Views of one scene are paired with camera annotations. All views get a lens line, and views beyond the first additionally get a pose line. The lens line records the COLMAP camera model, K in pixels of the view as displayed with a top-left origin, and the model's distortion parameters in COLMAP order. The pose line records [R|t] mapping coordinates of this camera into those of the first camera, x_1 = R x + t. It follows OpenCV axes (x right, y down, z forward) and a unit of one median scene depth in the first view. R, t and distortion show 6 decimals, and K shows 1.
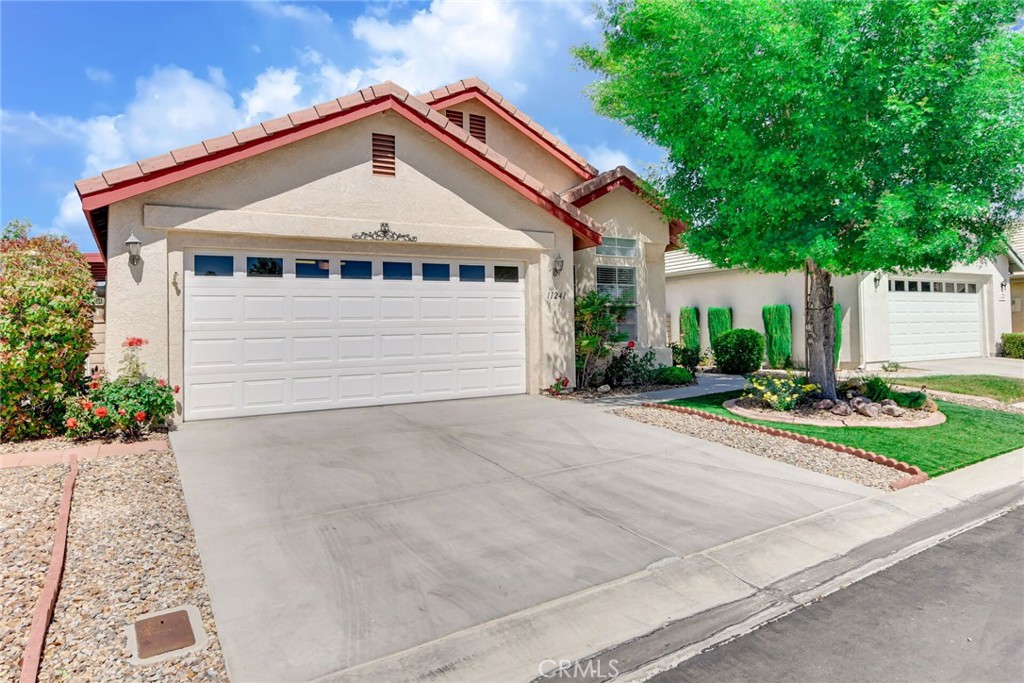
lens RADIAL K [[472.3, 0, 505.9], [0, 472.3, 310.5], [0, 0, 1]] dist [-0.001020, 0.005250]
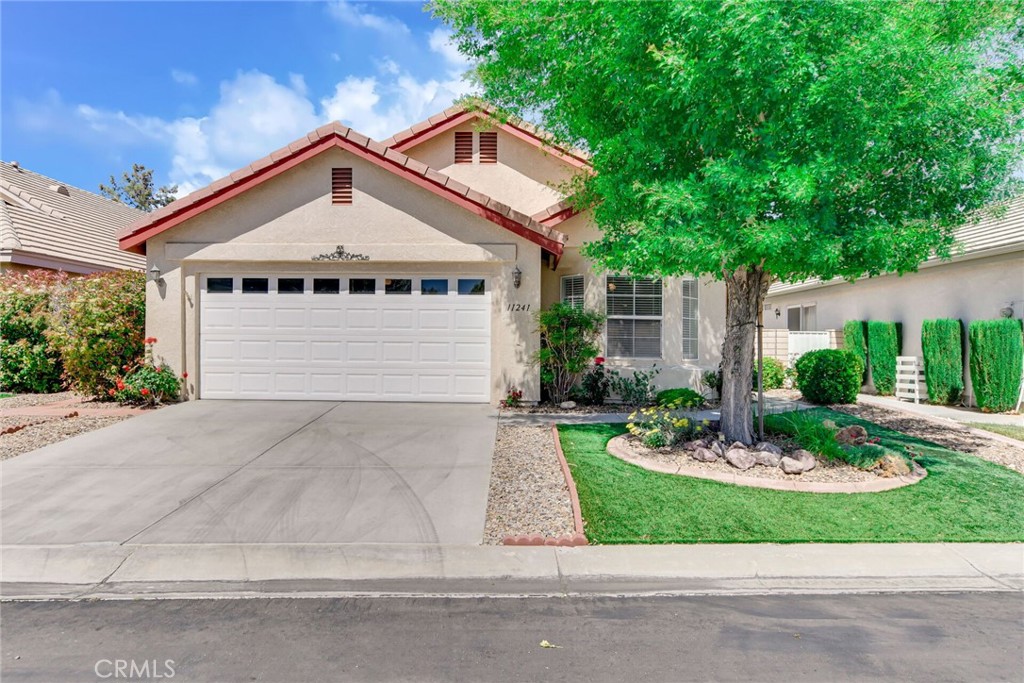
lens RADIAL K [[448.5, 0, 518.3], [0, 448.5, 343.2], [0, 0, 1]] dist [-0.022347, 0.004500]
pose [[0.916853, 0.033517, -0.397815, 0.589131], [-0.014061, 0.998562, 0.051724, -0.007637], [0.398977, -0.041830, 0.916006, 0.156864]]
